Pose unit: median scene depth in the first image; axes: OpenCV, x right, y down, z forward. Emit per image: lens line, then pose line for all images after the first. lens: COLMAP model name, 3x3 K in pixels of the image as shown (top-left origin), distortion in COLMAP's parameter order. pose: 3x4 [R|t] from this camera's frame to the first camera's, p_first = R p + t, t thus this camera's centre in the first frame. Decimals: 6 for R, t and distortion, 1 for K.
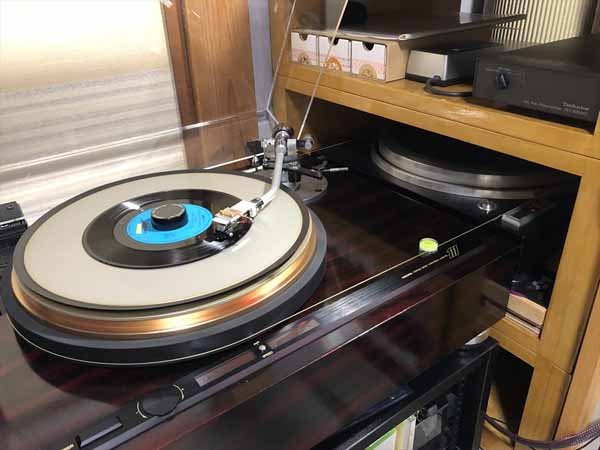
lens RADIAL K [[489.5, 0, 300.0], [0, 489.5, 225.0], [0, 0, 1]] dist [0.011672, 0.000694]
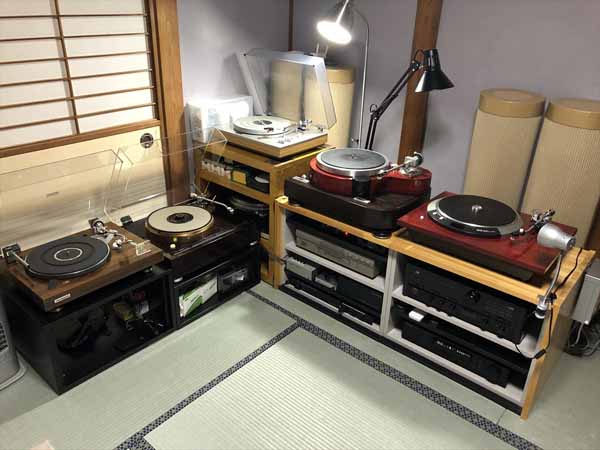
lens RADIAL K [[489.5, 0, 300.0], [0, 489.5, 225.0], [0, 0, 1]] dist [0.011672, 0.000694]
pose [[0.975806, -0.035201, 0.215788, -0.101095], [0.049945, 0.996747, -0.063256, 0.263245], [-0.212859, 0.072503, 0.974389, -2.298001]]
